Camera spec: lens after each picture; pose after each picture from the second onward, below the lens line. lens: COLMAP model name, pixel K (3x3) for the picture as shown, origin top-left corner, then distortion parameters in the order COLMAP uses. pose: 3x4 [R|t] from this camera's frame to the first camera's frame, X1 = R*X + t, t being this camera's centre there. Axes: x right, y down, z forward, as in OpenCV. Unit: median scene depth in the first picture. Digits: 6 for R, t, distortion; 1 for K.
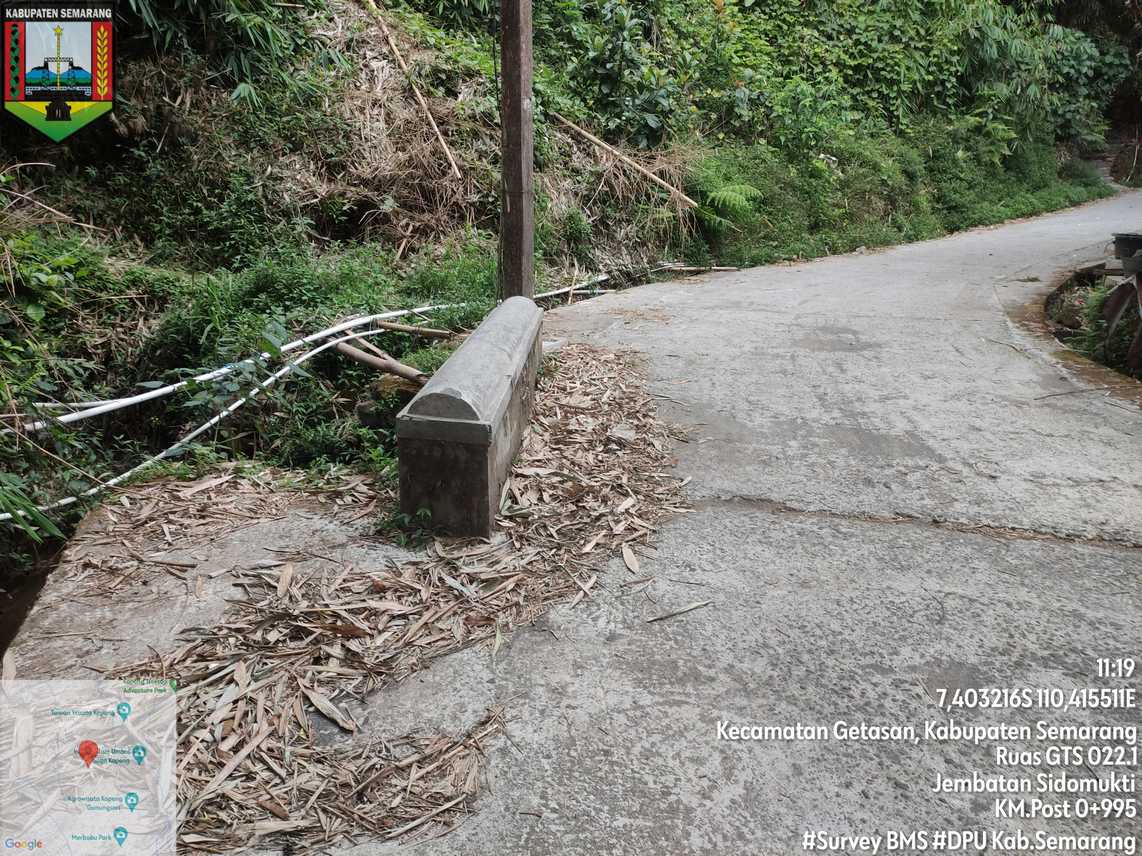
lens RADIAL K [[838.8, 0, 568.7], [0, 838.8, 424.6], [0, 0, 1]] dist [0.058255, -0.053970]
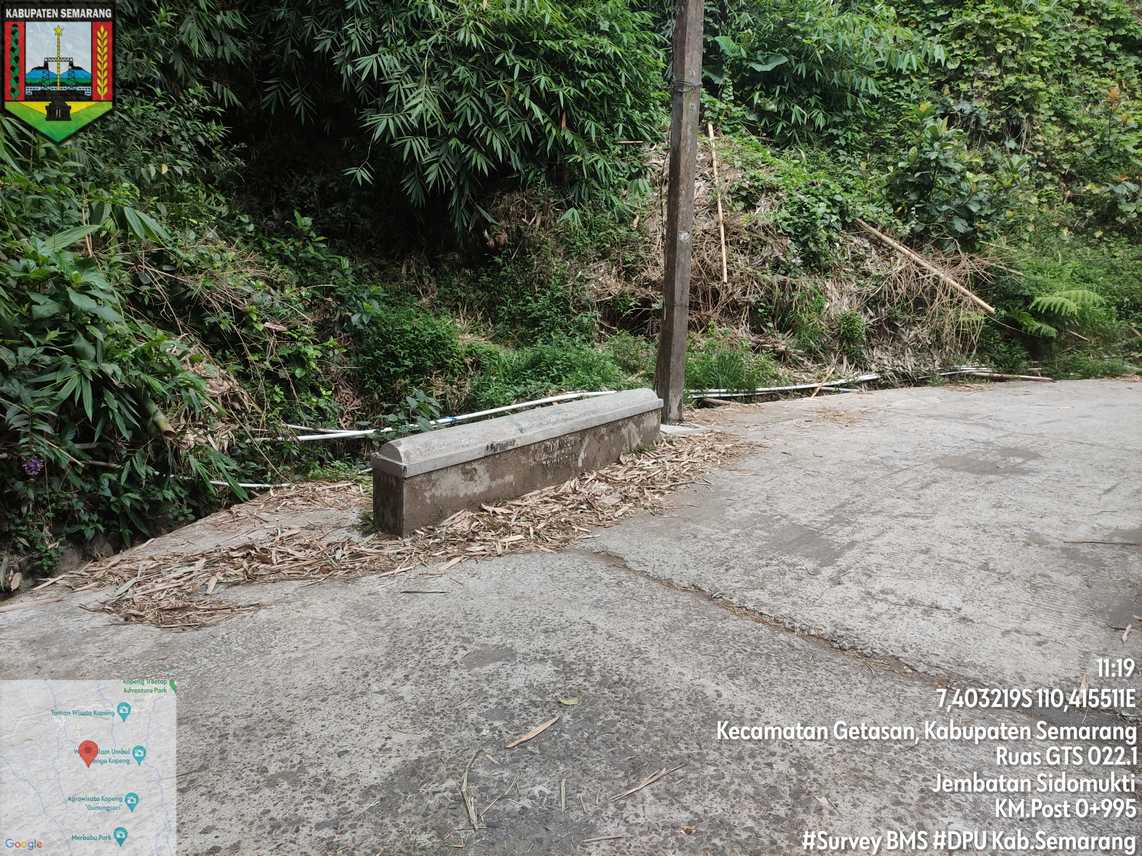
lens RADIAL K [[838.8, 0, 571.1], [0, 838.8, 426.8], [0, 0, 1]] dist [0.058255, -0.053970]
pose [[0.857237, 0.114766, -0.501969, 0.263600], [-0.156470, 0.986806, -0.041596, -0.015345], [0.490572, 0.114201, 0.863885, -0.066141]]
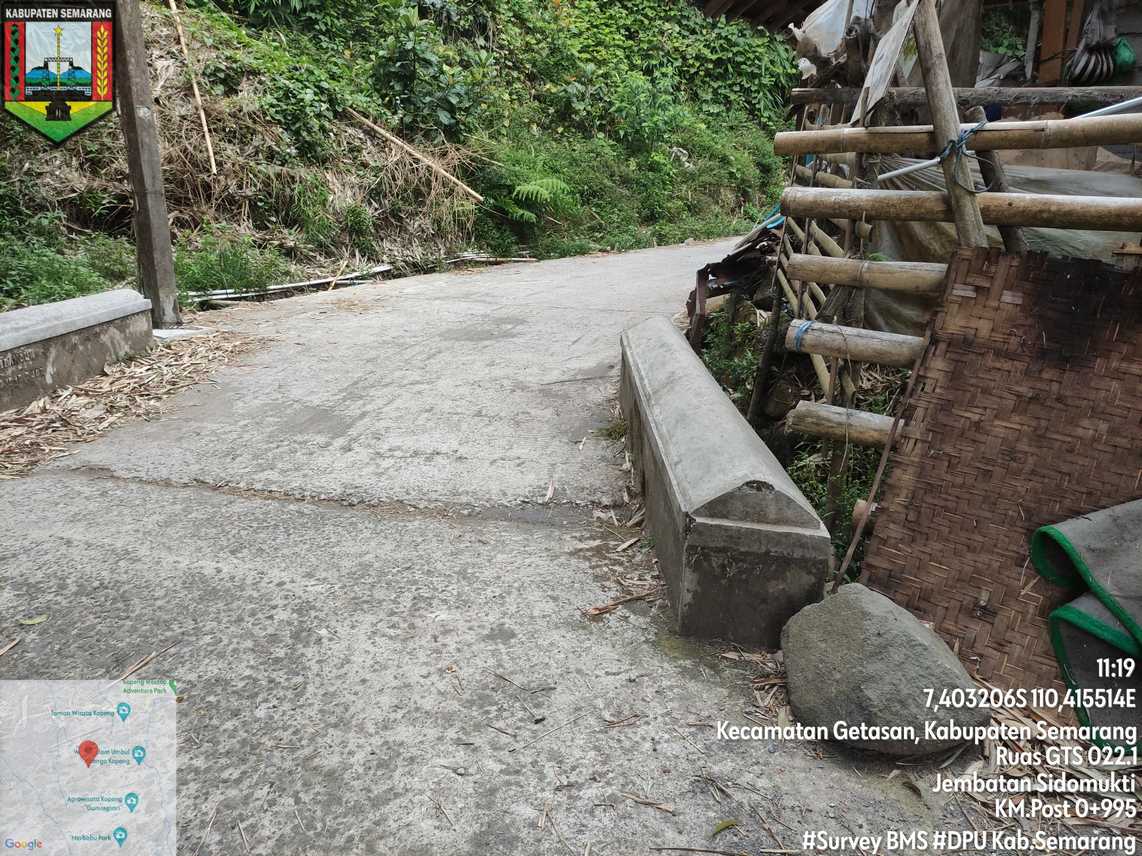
lens RADIAL K [[838.8, 0, 567.6], [0, 838.8, 425.2], [0, 0, 1]] dist [0.058255, -0.053970]
pose [[0.999990, 0.002202, -0.003886, 0.288310], [-0.002130, 0.999828, 0.018414, 0.001736], [0.003926, -0.018405, 0.999823, -0.059180]]
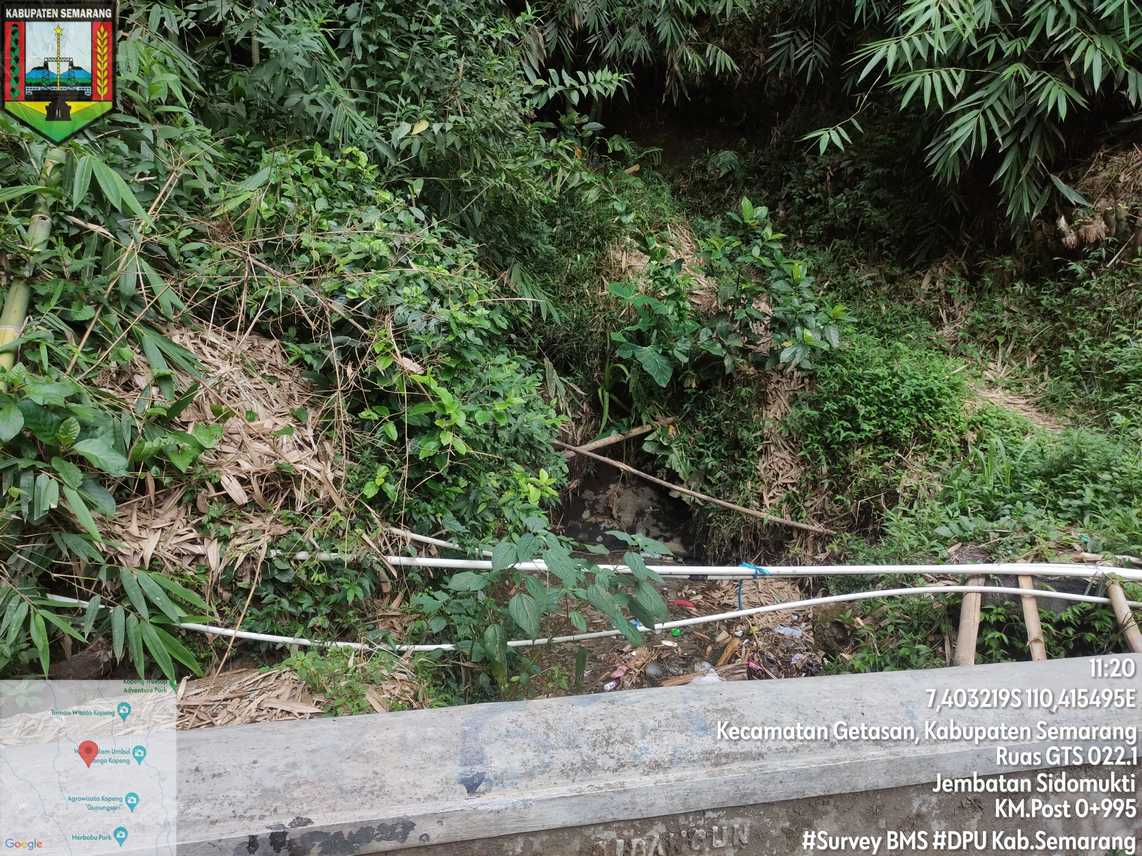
lens RADIAL K [[838.8, 0, 570.1], [0, 838.8, 423.8], [0, 0, 1]] dist [0.058255, -0.053970]
pose [[0.263228, 0.192173, -0.945400, 0.119564], [-0.288701, 0.950742, 0.112876, -0.119907], [0.920523, 0.243226, 0.305742, 0.322260]]
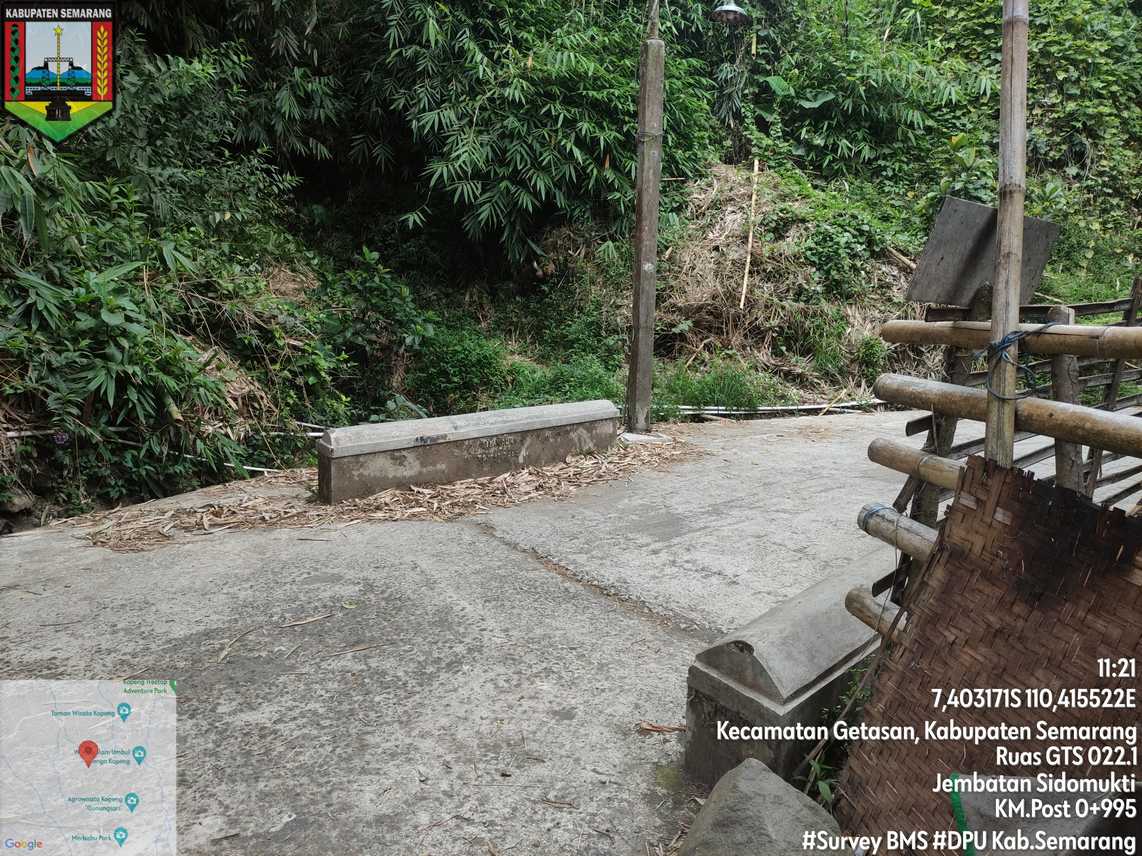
lens RADIAL K [[838.8, 0, 572.0], [0, 838.8, 427.3], [0, 0, 1]] dist [0.058255, -0.053970]
pose [[0.757617, 0.118669, -0.641821, 0.446432], [-0.191255, 0.980533, -0.044466, -0.019104], [0.624049, 0.156440, 0.765564, -0.057700]]
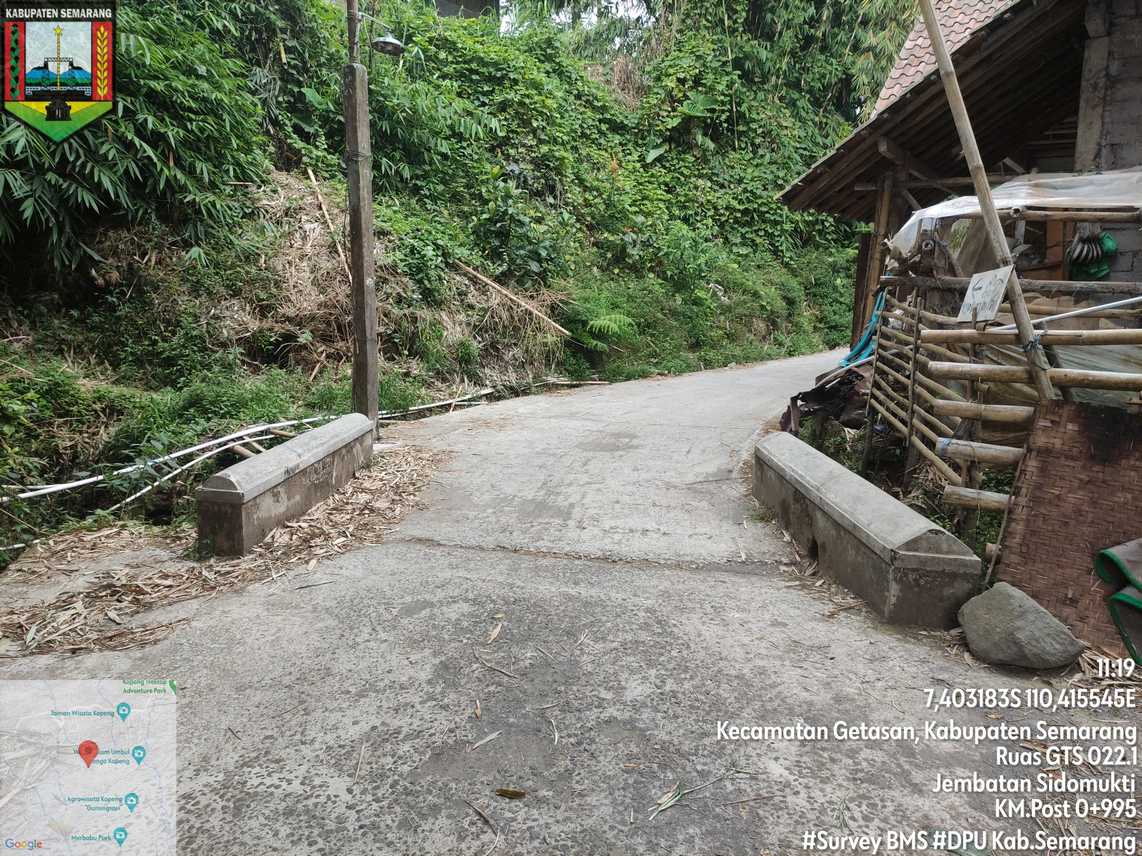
lens RADIAL K [[838.8, 0, 569.2], [0, 838.8, 426.8], [0, 0, 1]] dist [0.058255, -0.053970]
pose [[1.000000, 0.000304, 0.000828, 0.167322], [-0.000209, 0.993611, -0.112862, 0.017633], [-0.000857, 0.112862, 0.993610, -0.233227]]
